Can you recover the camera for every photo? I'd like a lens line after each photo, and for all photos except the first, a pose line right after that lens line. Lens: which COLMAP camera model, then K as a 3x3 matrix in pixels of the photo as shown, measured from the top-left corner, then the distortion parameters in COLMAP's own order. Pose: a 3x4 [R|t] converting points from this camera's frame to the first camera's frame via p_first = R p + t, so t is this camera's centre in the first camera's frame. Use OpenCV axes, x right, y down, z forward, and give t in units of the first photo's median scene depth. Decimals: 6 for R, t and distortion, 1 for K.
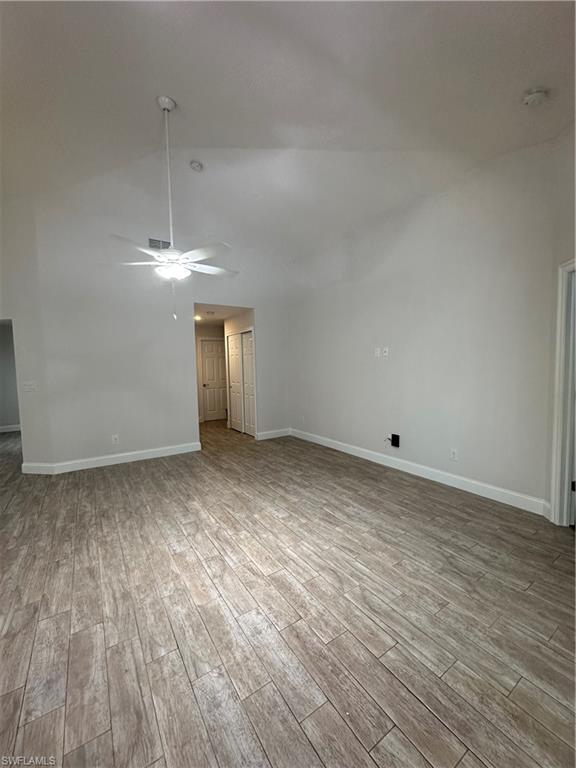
lens RADIAL K [[306.3, 0, 287.1], [0, 306.3, 384.2], [0, 0, 1]] dist [-0.005744, 0.001093]
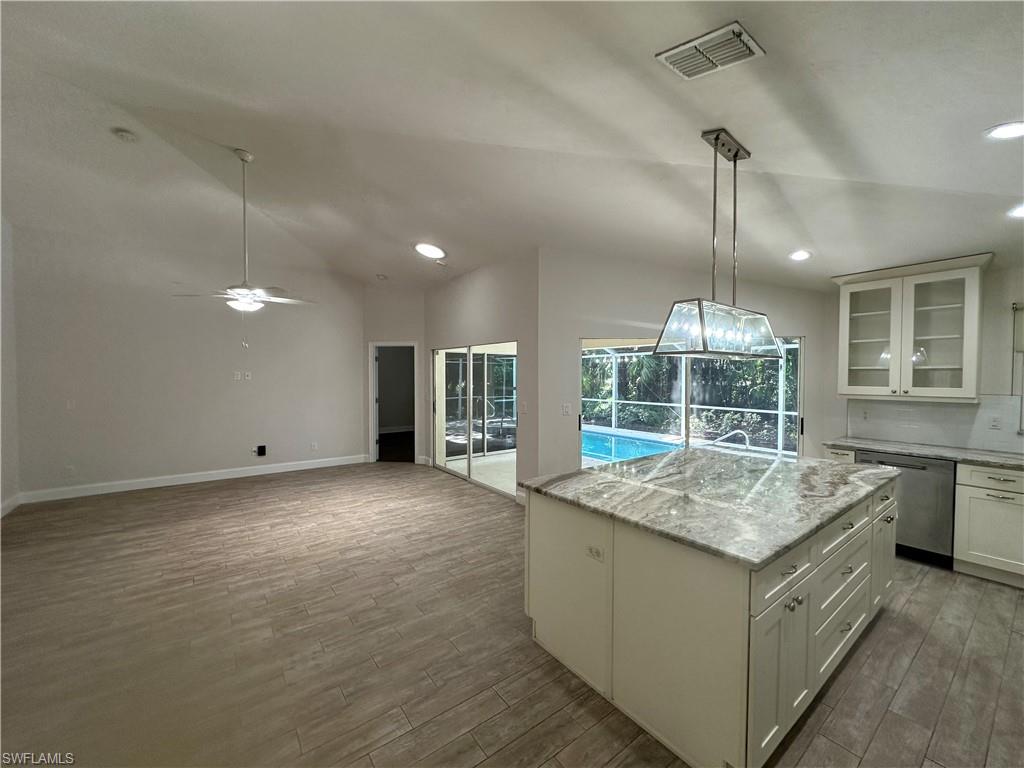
lens RADIAL K [[408.4, 0, 510.6], [0, 408.4, 380.2], [0, 0, 1]] dist [-0.005744, 0.001093]
pose [[-0.056210, 0.008503, 0.998383, -1.914180], [0.060949, 0.998128, -0.005069, -0.032988], [-0.996557, 0.060566, -0.056623, 0.163419]]
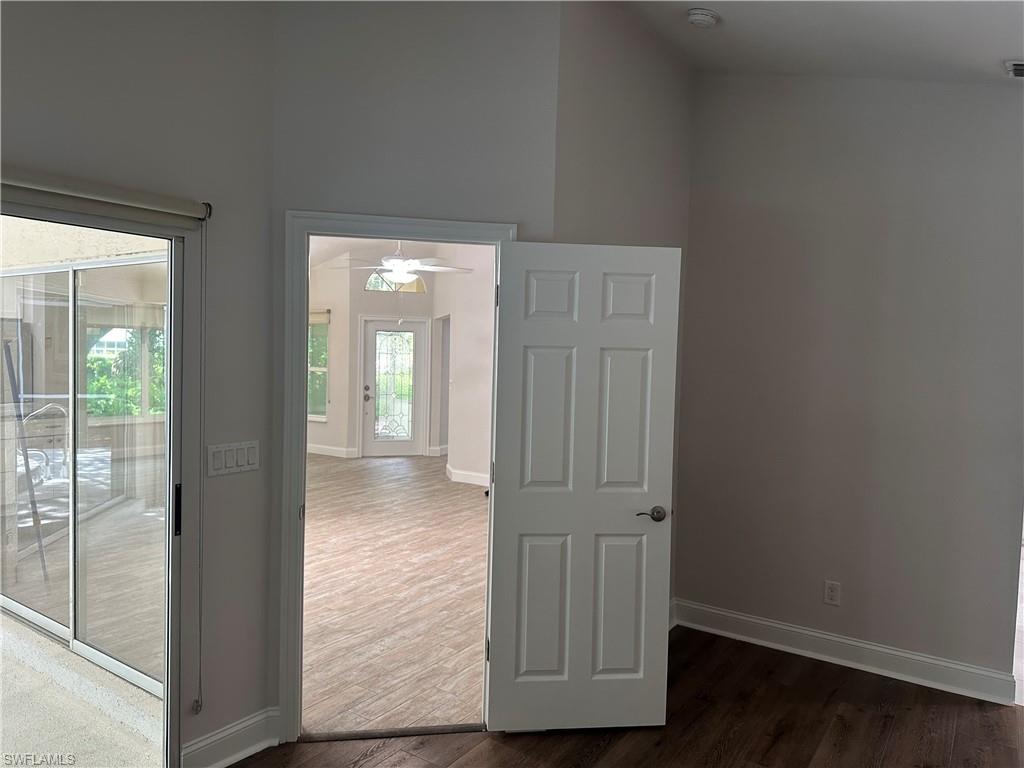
lens RADIAL K [[712.8, 0, 532.5], [0, 712.8, 381.0], [0, 0, 1]] dist [-0.002497, -0.001830]
pose [[0.394074, 0.068743, -0.916504, 1.918491], [-0.087801, 0.995454, 0.036912, -0.157569], [0.914875, 0.065924, 0.398319, 0.521579]]
